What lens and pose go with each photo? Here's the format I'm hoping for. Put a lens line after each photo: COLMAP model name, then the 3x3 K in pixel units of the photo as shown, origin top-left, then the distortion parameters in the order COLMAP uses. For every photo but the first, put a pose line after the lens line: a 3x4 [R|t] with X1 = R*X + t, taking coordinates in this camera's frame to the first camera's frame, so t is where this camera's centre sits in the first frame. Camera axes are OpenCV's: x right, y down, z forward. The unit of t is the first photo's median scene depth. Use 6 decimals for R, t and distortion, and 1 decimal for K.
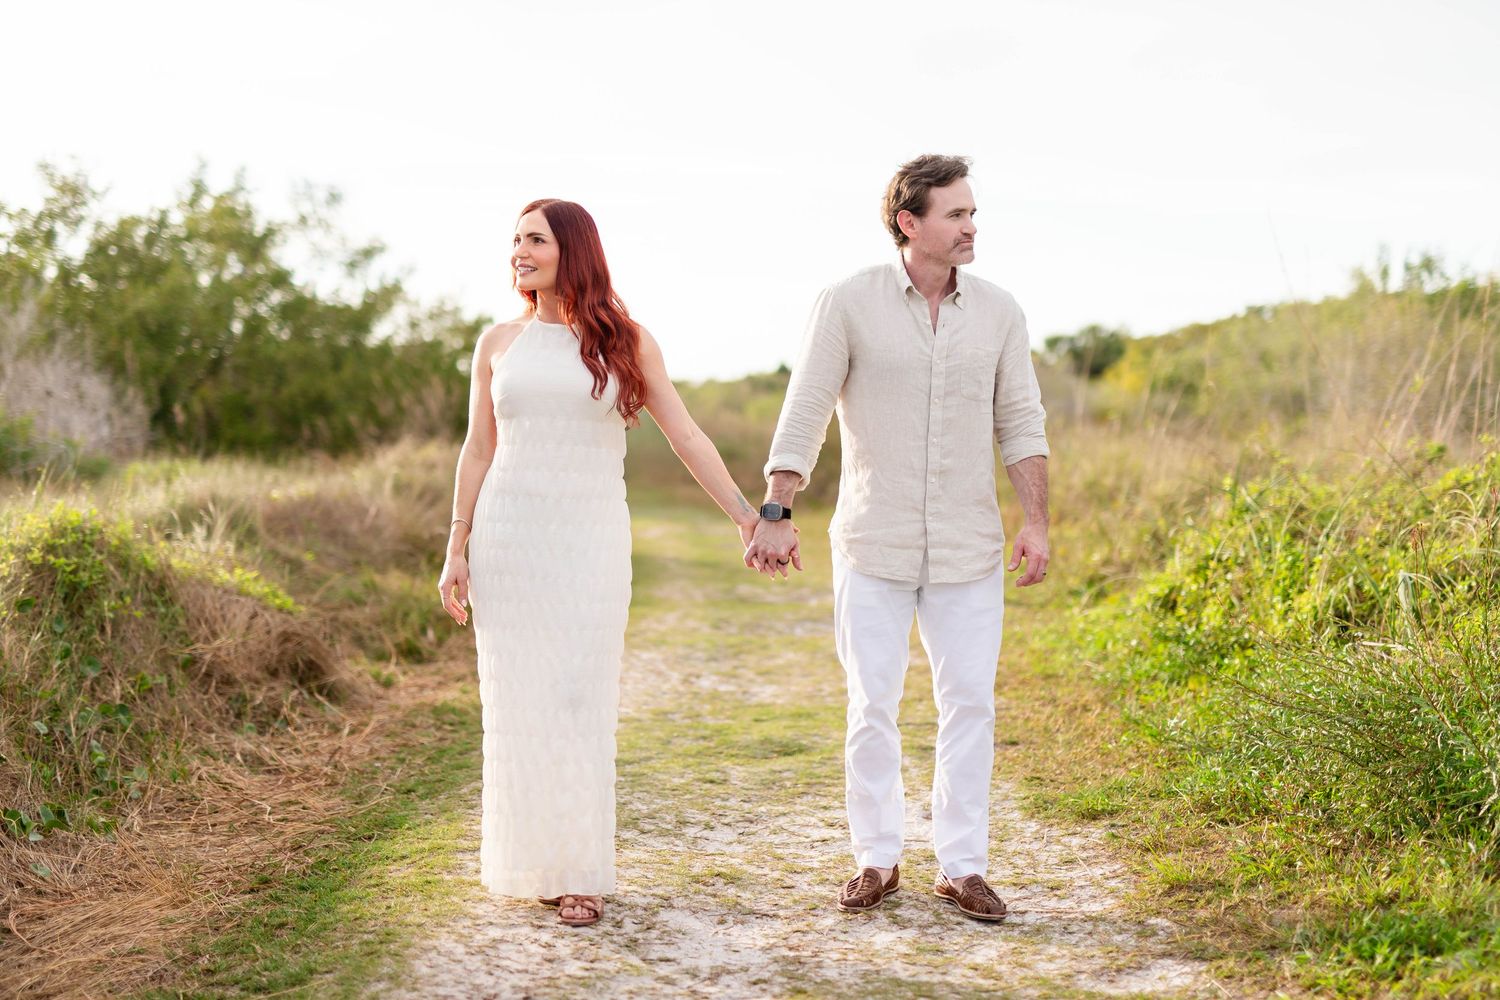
lens RADIAL K [[2213.9, 0, 750.0], [0, 2213.9, 500.0], [0, 0, 1]] dist [0.020152, -0.117037]
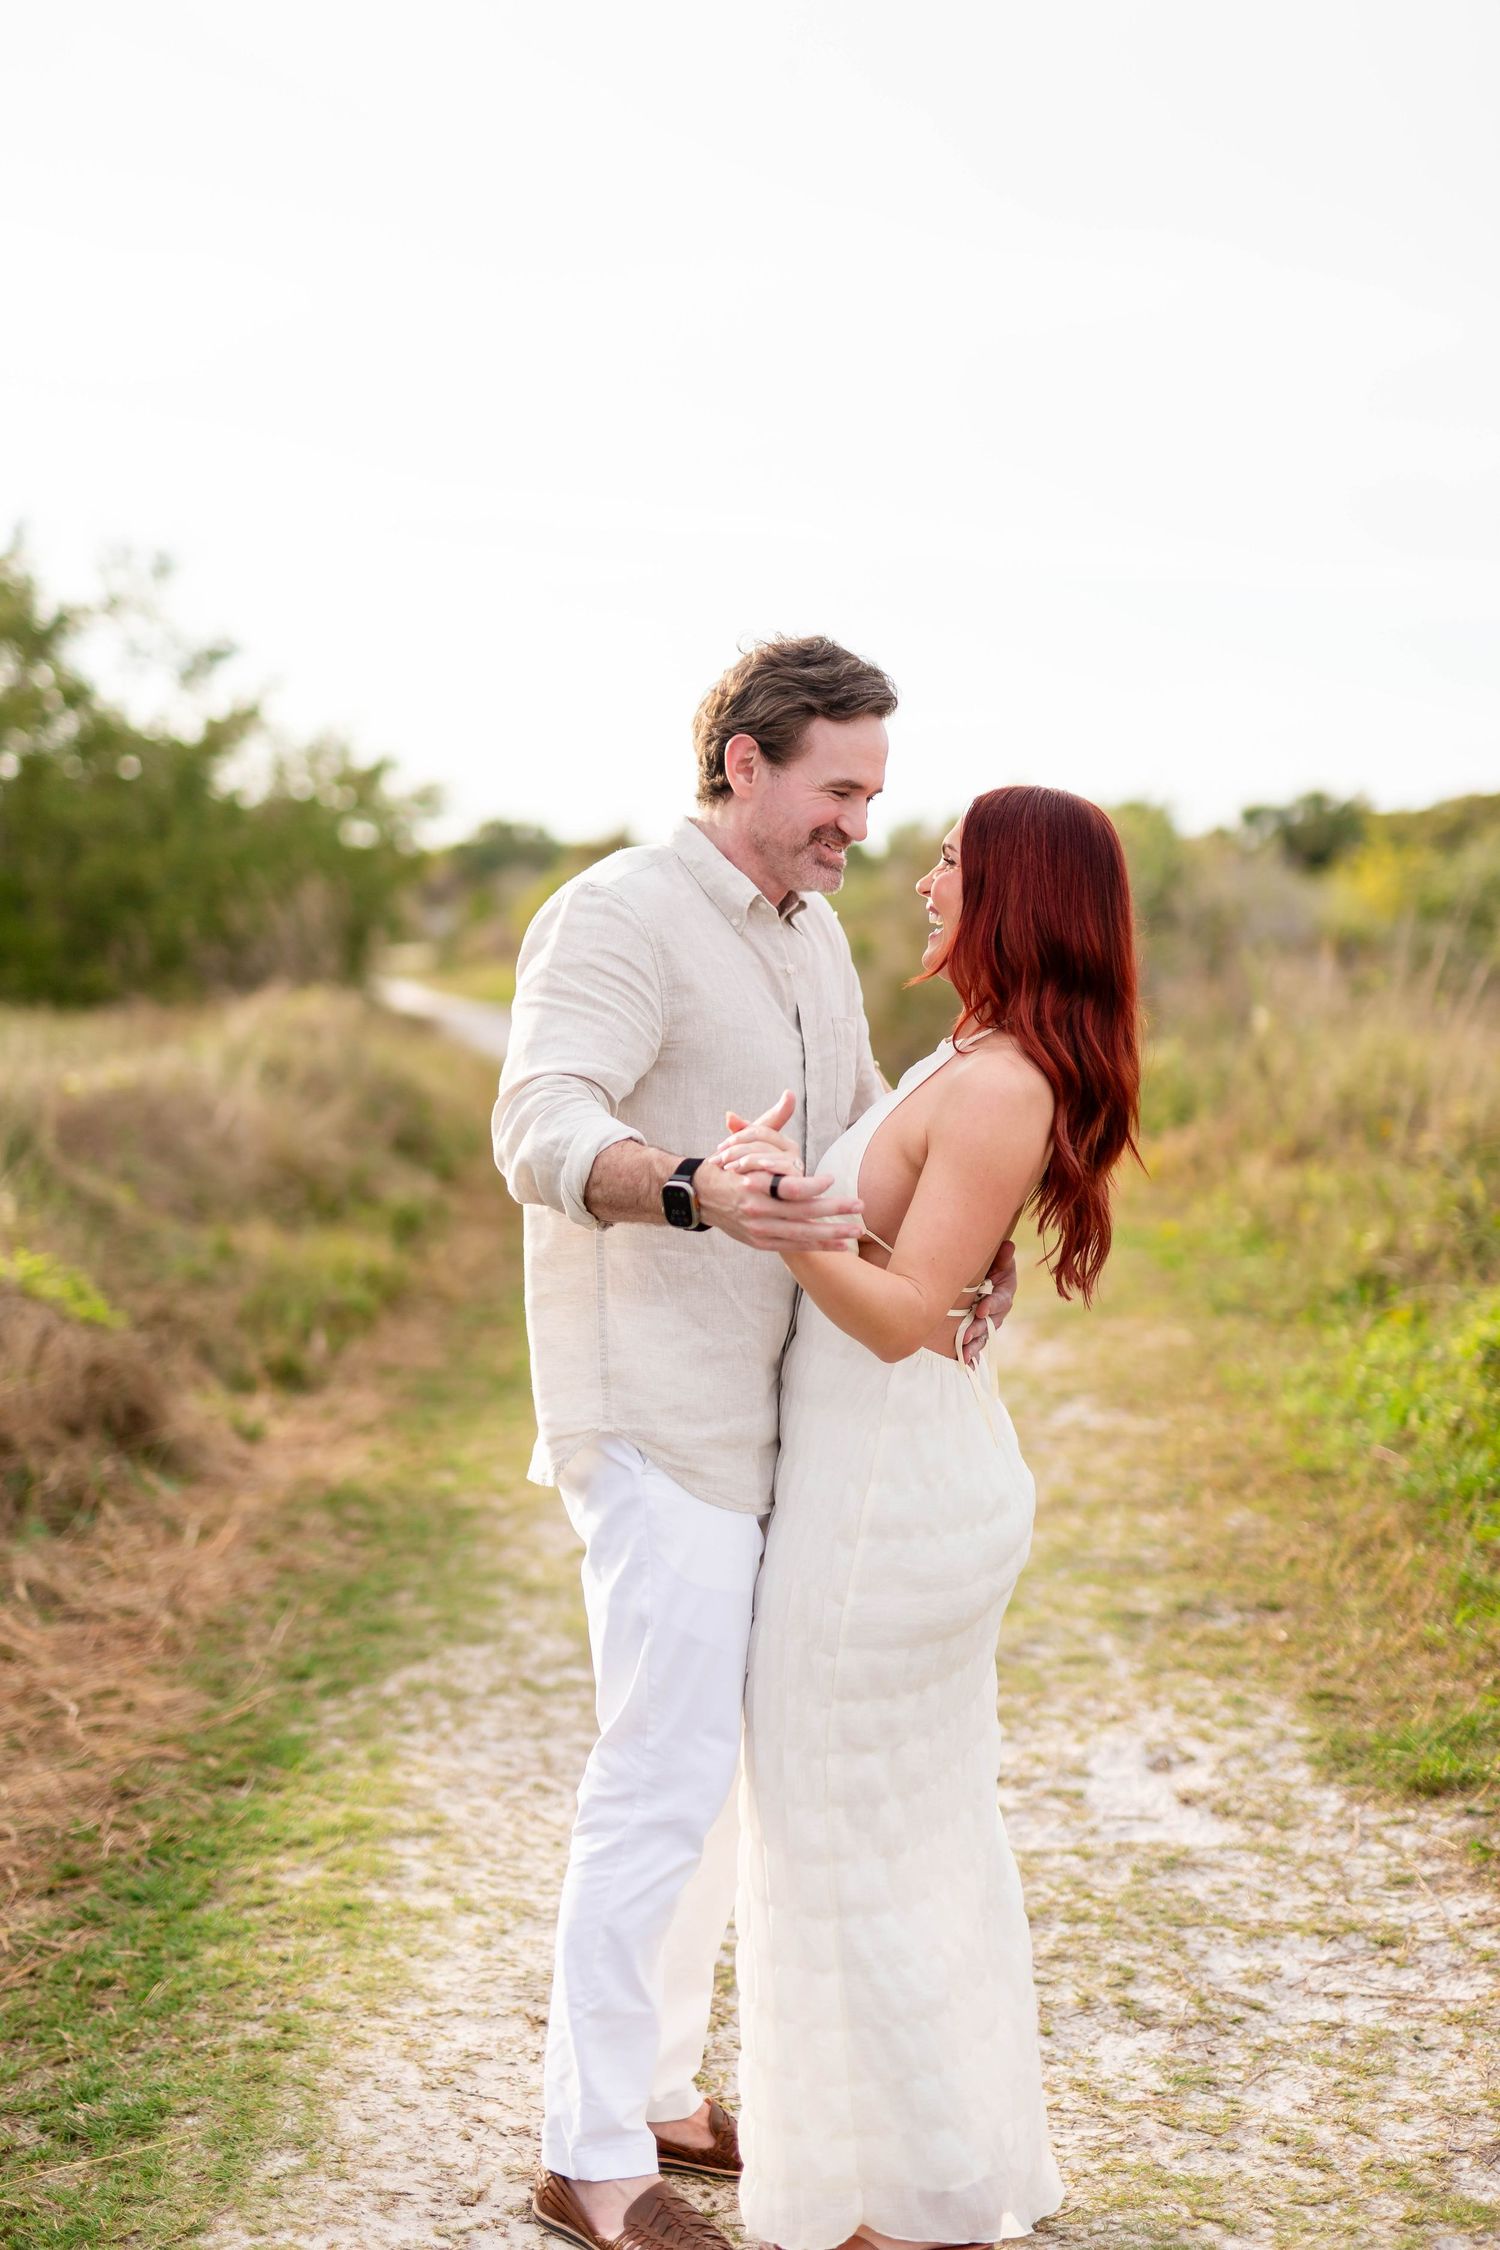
lens RADIAL K [[3320.9, 0, 741.6], [0, 3320.9, 1088.9], [0, 0, 1]] dist [0.020152, -0.117037]
pose [[0.999486, 0.031869, -0.003567, -0.032489], [-0.031750, 0.999063, 0.029413, -0.060358], [0.004501, -0.029285, 0.999561, 0.081846]]
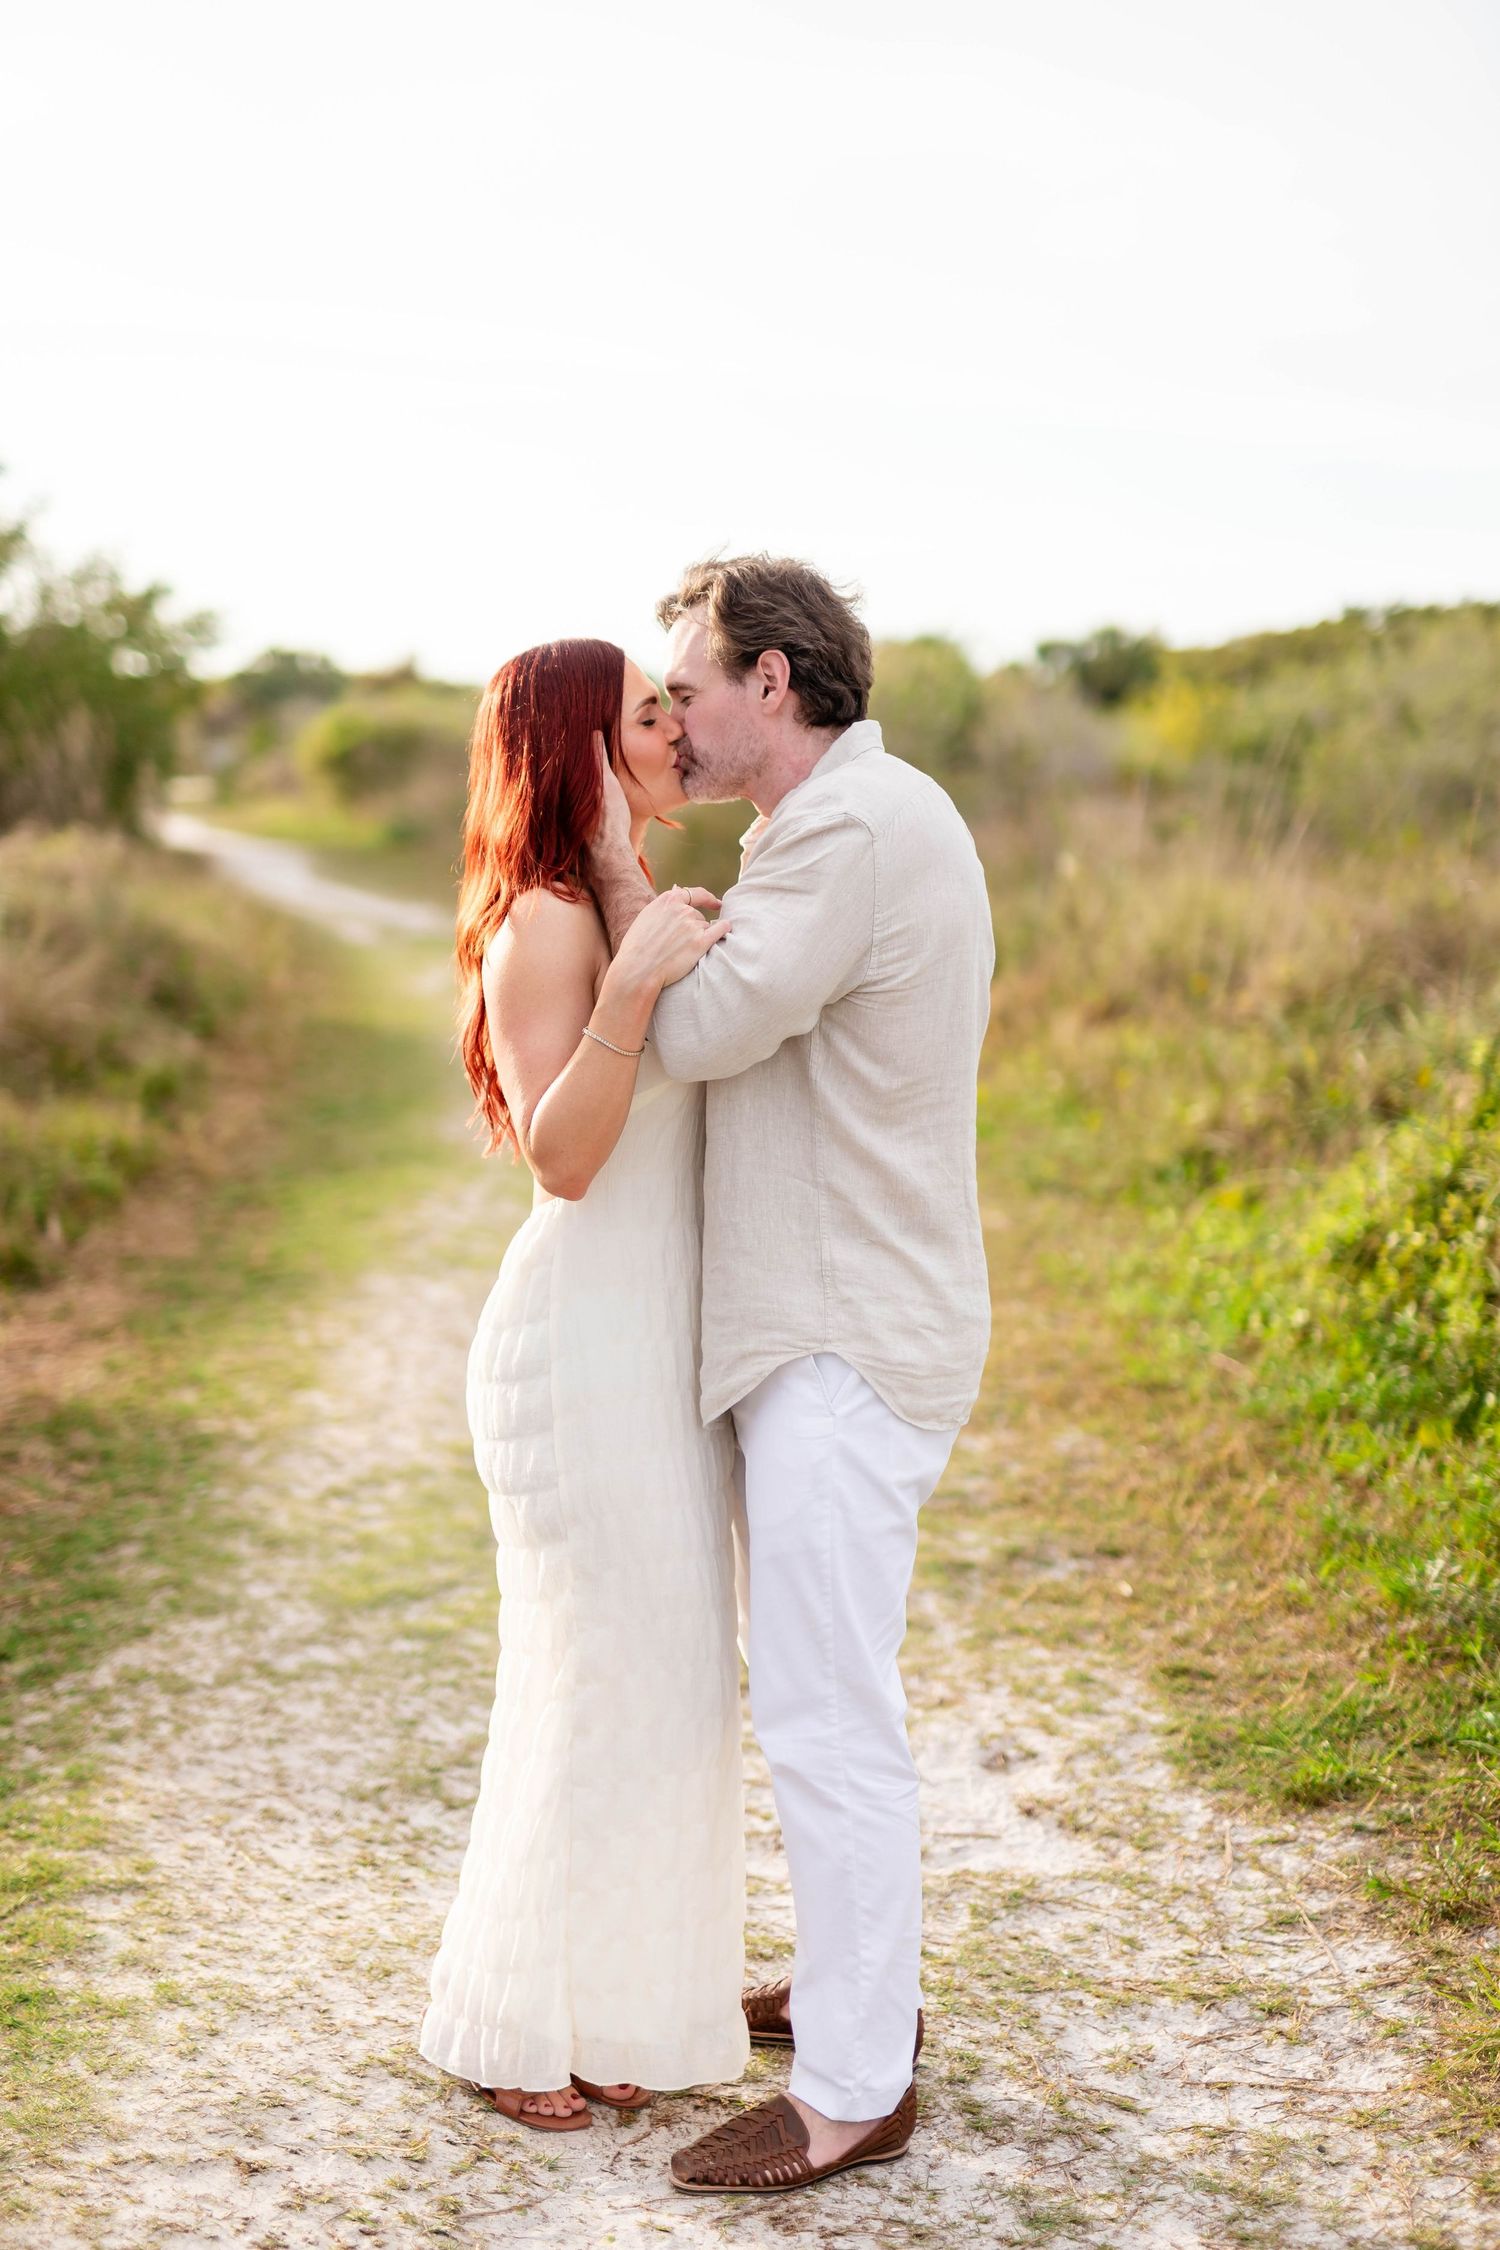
lens RADIAL K [[3238.5, 0, 750.0], [0, 3238.5, 1125.0], [0, 0, 1]] dist [-0.013331, -0.031056]
pose [[0.997422, 0.030724, 0.064842, -0.028458], [-0.036623, 0.995100, 0.091843, -0.070215], [-0.061702, -0.093981, 0.993660, 0.227657]]
